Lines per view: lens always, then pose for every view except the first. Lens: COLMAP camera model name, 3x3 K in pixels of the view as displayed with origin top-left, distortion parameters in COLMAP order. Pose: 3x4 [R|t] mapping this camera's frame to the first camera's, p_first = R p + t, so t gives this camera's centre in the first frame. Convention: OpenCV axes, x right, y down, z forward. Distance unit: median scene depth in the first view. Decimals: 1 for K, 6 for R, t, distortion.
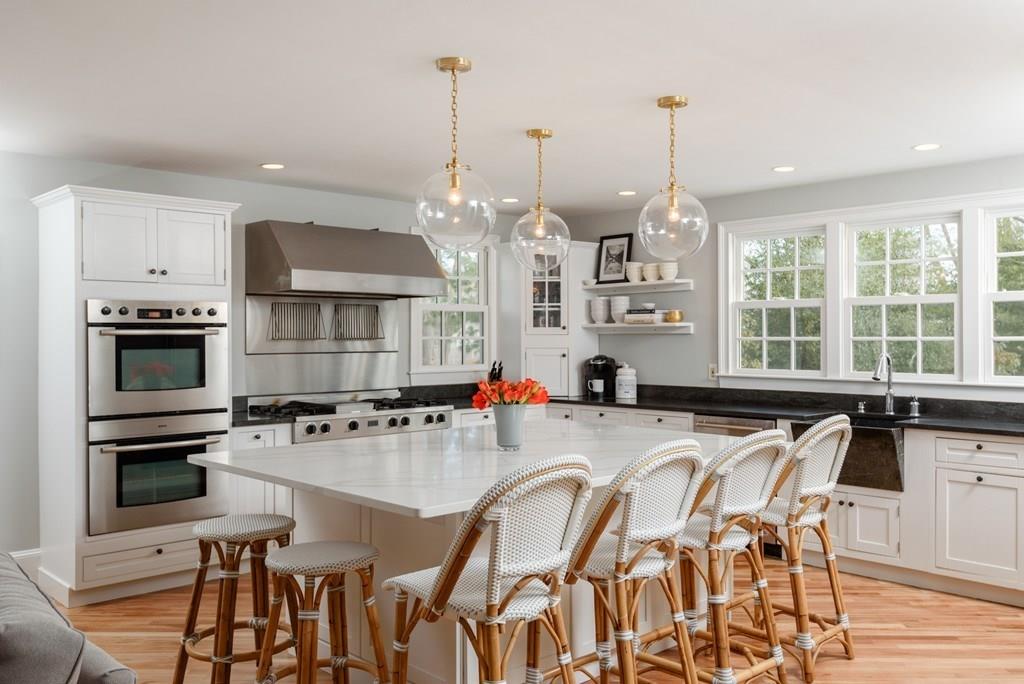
lens RADIAL K [[852.1, 0, 510.0], [0, 852.1, 355.7], [0, 0, 1]] dist [0.002628, -0.008844]
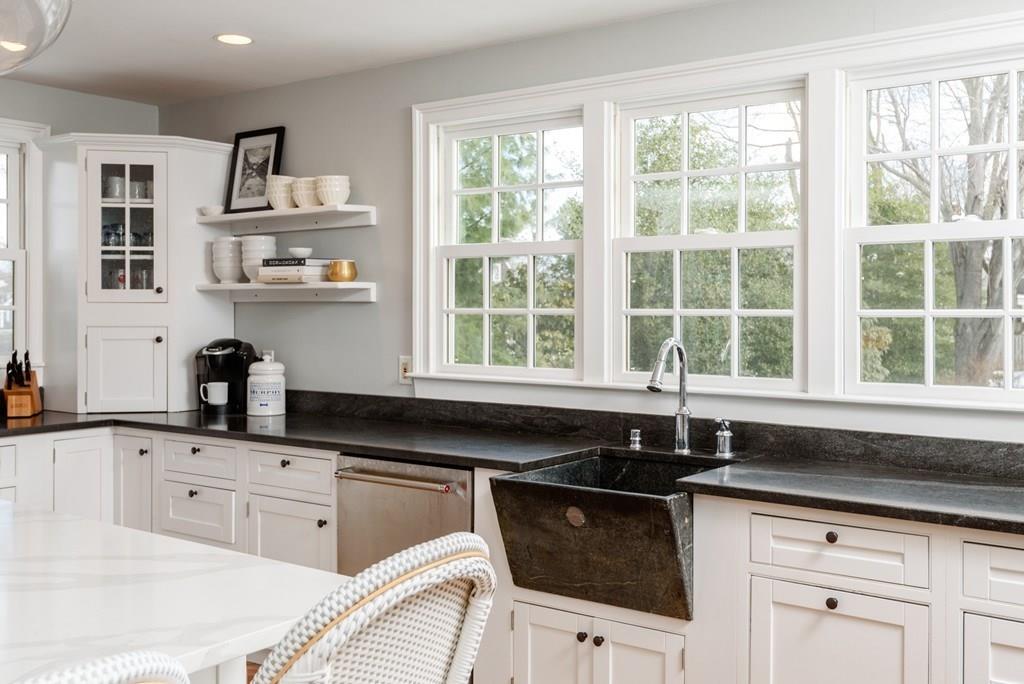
lens RADIAL K [[1022.5, 0, 512.0], [0, 1022.5, 342.0], [0, 0, 1]] dist [0.010915, 0.006851]
pose [[0.982910, -0.002185, 0.184076, 0.178212], [-0.000087, 0.999924, 0.012335, -0.007437], [-0.184089, -0.012140, 0.982835, 0.310610]]
